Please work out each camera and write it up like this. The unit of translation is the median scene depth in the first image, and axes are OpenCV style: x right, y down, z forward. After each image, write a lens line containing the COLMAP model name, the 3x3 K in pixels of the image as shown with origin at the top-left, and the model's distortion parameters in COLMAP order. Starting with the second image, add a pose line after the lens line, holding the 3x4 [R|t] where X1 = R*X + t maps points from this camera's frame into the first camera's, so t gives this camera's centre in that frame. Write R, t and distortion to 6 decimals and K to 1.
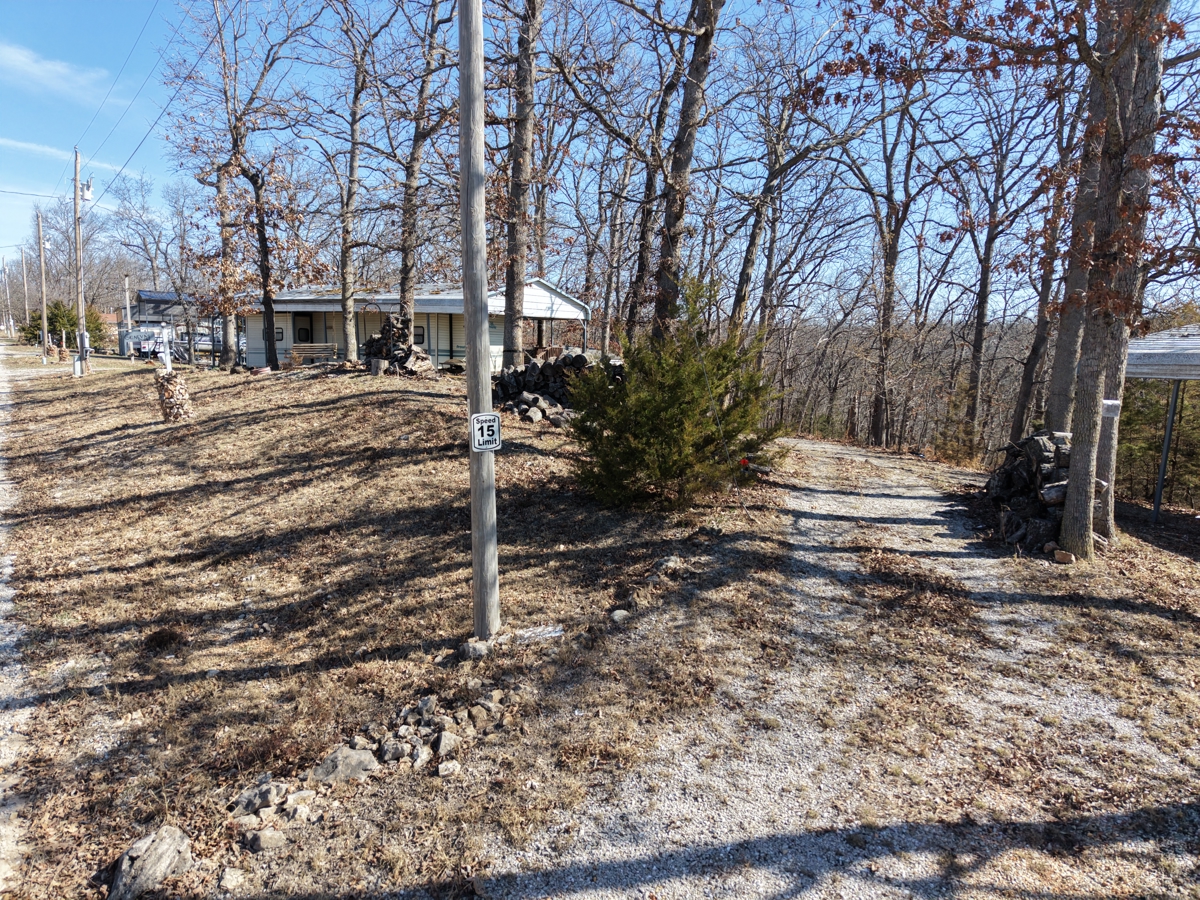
lens RADIAL K [[804.6, 0, 597.1], [0, 804.6, 451.6], [0, 0, 1]] dist [0.012817, -0.012288]
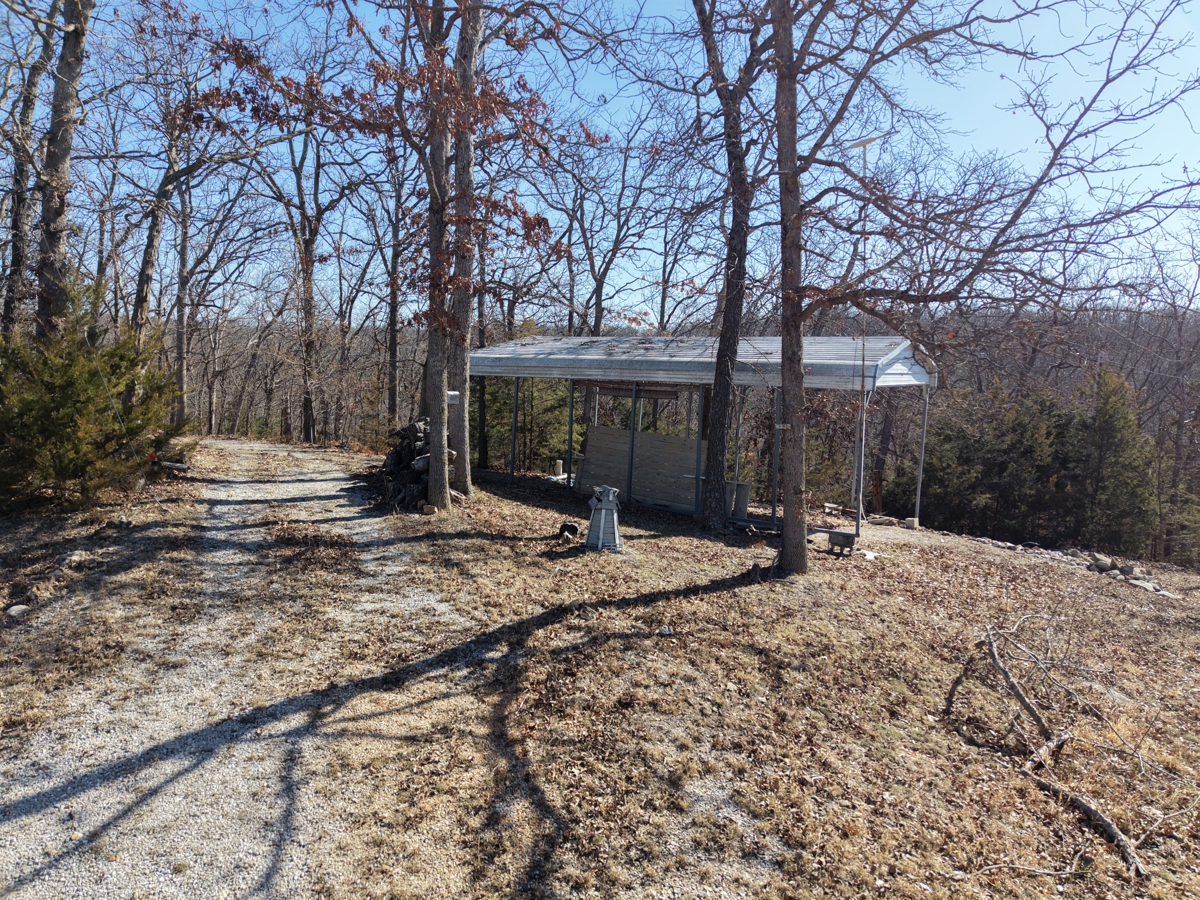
lens RADIAL K [[804.6, 0, 605.9], [0, 804.6, 453.0], [0, 0, 1]] dist [0.012817, -0.012288]
pose [[0.782974, -0.069231, 0.618190, -0.005206], [0.069594, 0.997298, 0.023543, 0.026275], [-0.618149, 0.024589, 0.785676, -0.218852]]
